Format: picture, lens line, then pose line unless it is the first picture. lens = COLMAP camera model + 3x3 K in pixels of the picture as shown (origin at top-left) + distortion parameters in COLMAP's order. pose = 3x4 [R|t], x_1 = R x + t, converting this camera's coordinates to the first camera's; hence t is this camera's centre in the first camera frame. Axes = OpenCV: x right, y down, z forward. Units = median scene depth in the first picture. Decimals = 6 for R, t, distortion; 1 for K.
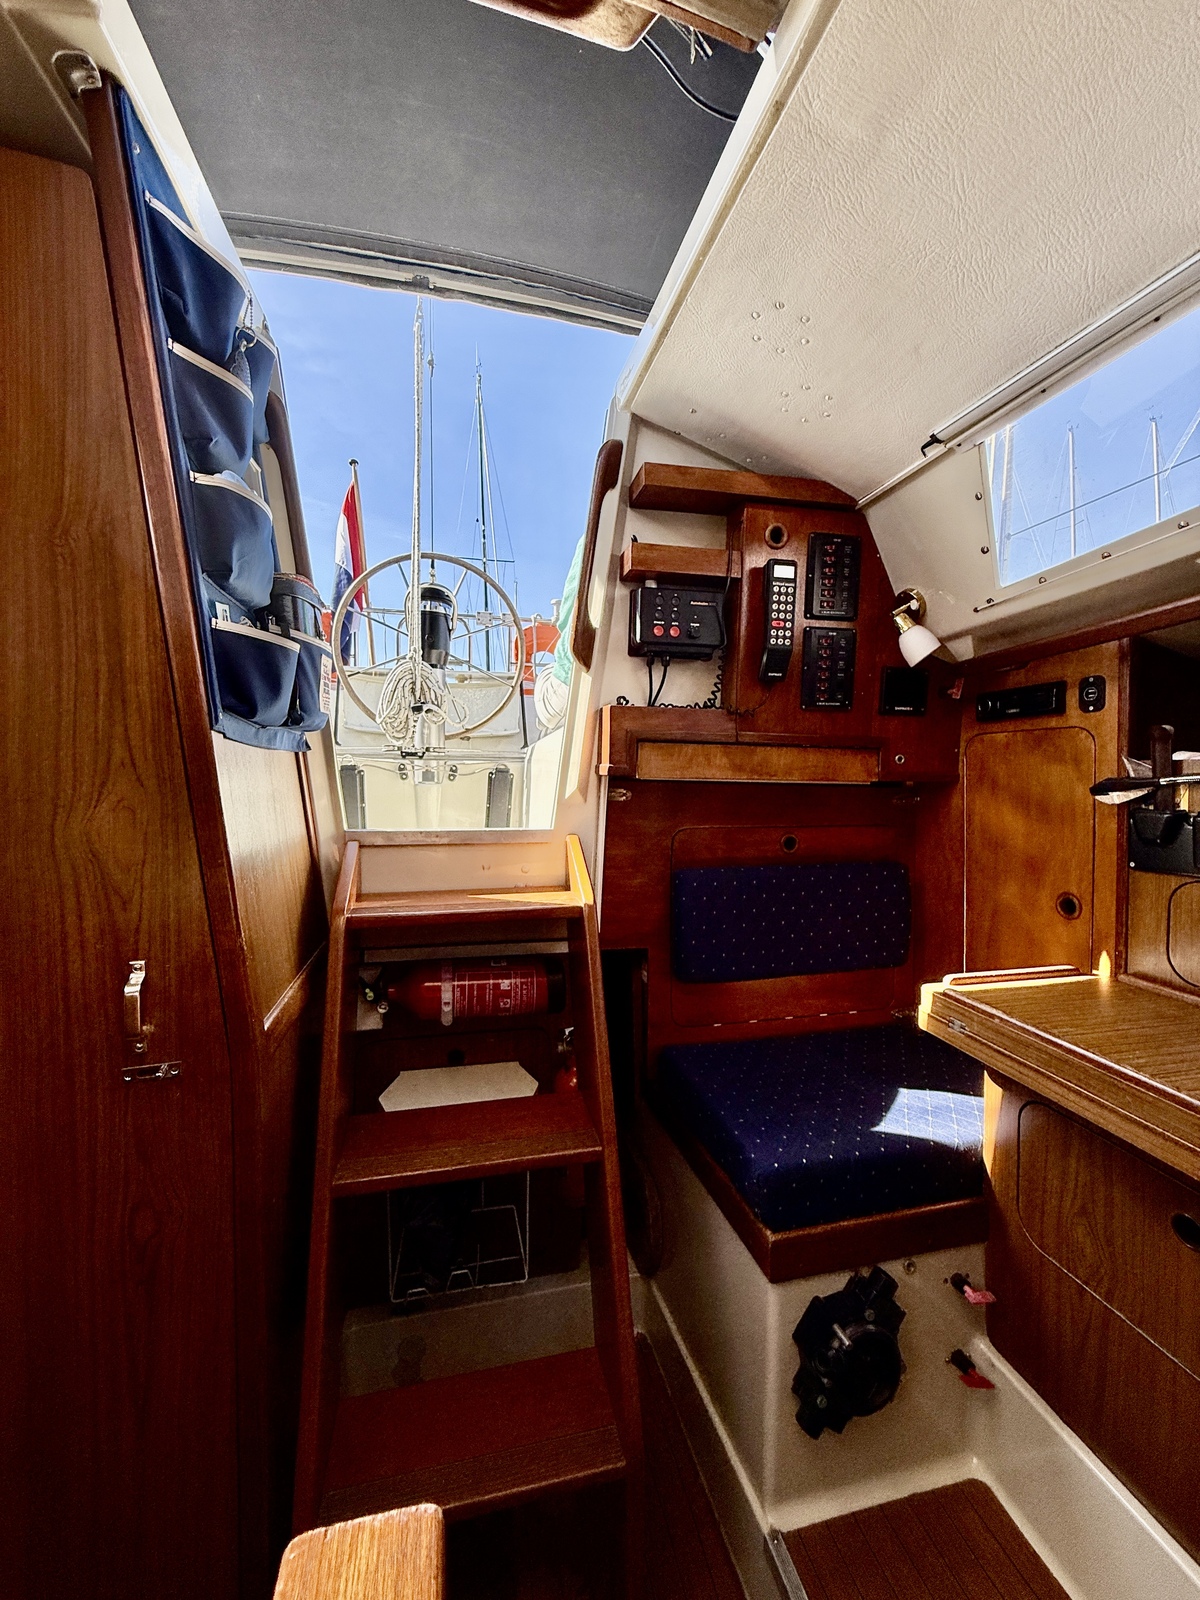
lens RADIAL K [[637.0, 0, 603.5], [0, 637.0, 798.6], [0, 0, 1]] dist [0.000874, -0.000312]
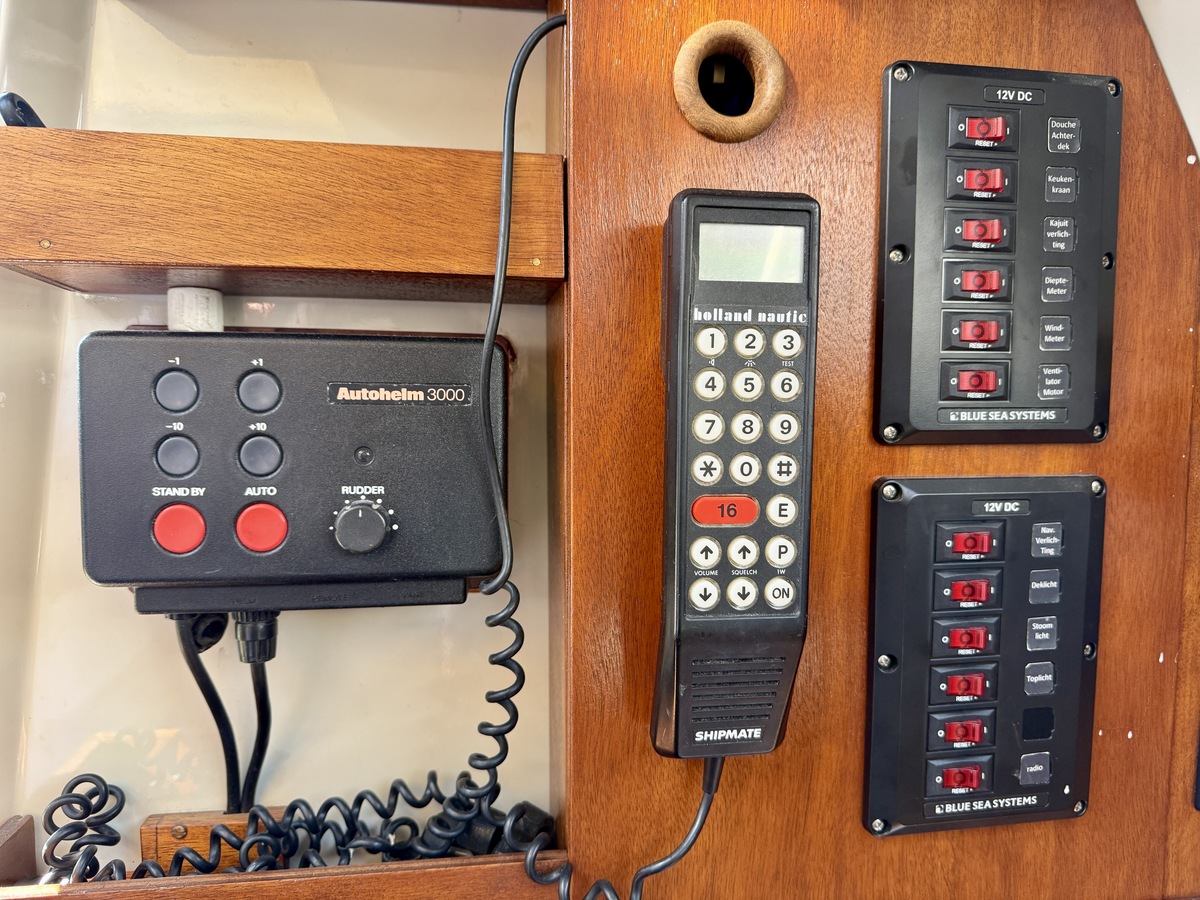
lens RADIAL K [[913.3, 0, 597.4], [0, 913.3, 449.5], [0, 0, 1]] dist [-0.011410, -0.013035]
pose [[0.998527, -0.005759, -0.053949, 0.245796], [0.003766, 0.999309, -0.036975, -0.279195], [0.054124, 0.036717, 0.997859, 0.701639]]
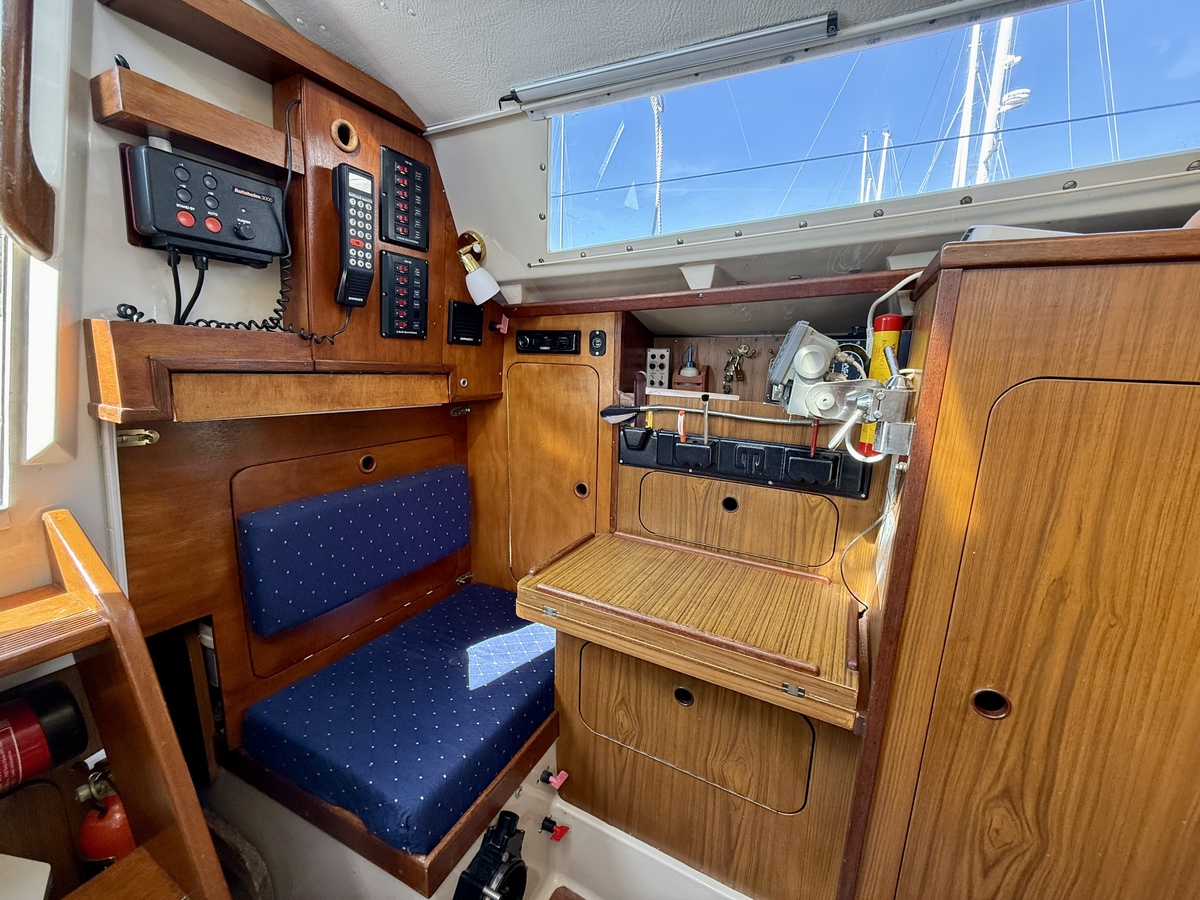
lens RADIAL K [[477.8, 0, 599.9], [0, 477.8, 449.3], [0, 0, 1]] dist [0.000874, -0.000312]
pose [[0.651297, -0.122764, 0.748827, -0.047196], [-0.005235, 0.986076, 0.166212, -0.097216], [-0.758805, -0.112174, 0.641586, 0.262187]]
